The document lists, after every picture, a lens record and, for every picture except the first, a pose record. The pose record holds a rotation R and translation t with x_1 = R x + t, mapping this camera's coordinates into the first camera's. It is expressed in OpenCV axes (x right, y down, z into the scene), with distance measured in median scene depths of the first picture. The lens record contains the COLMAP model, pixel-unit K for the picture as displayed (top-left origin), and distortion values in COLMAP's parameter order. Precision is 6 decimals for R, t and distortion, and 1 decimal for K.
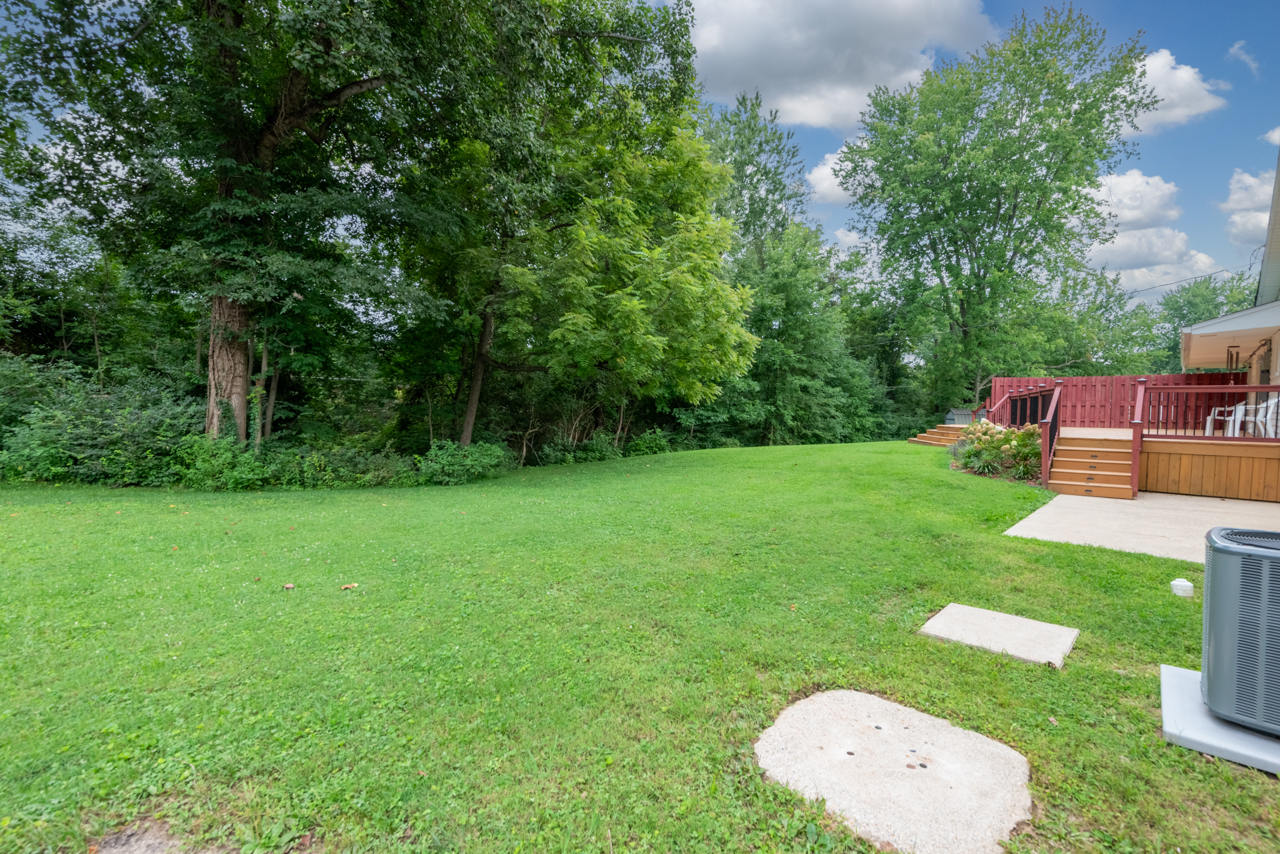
lens RADIAL K [[520.0, 0, 673.3], [0, 520.0, 424.9], [0, 0, 1]] dist [0.001547, 0.000214]
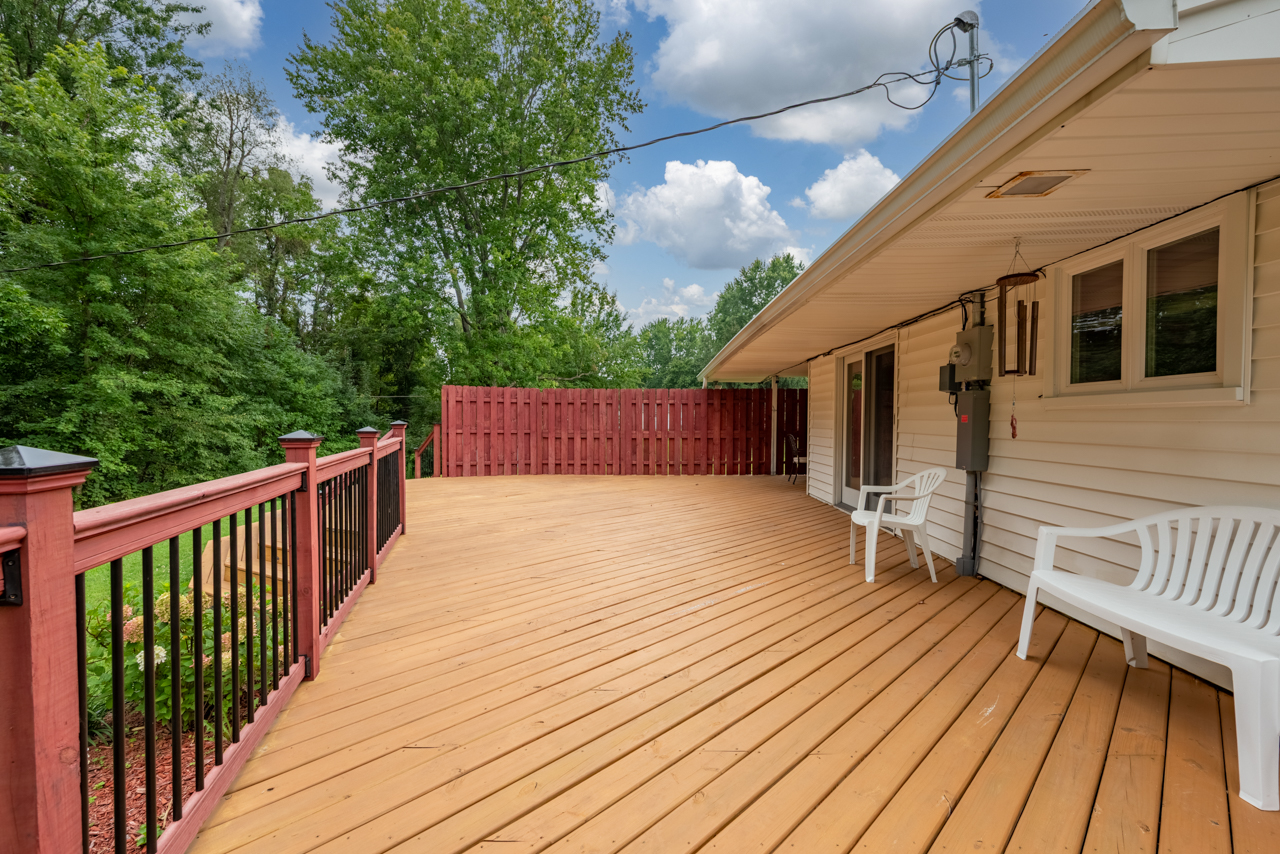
lens RADIAL K [[554.6, 0, 640.0], [0, 554.6, 427.0], [0, 0, 1]] dist [0.000170, 0.000003]
pose [[0.732688, -0.018021, 0.680326, 0.132668], [0.029299, 0.999558, -0.005077, -0.014001], [-0.679934, 0.023652, 0.732892, 0.161436]]
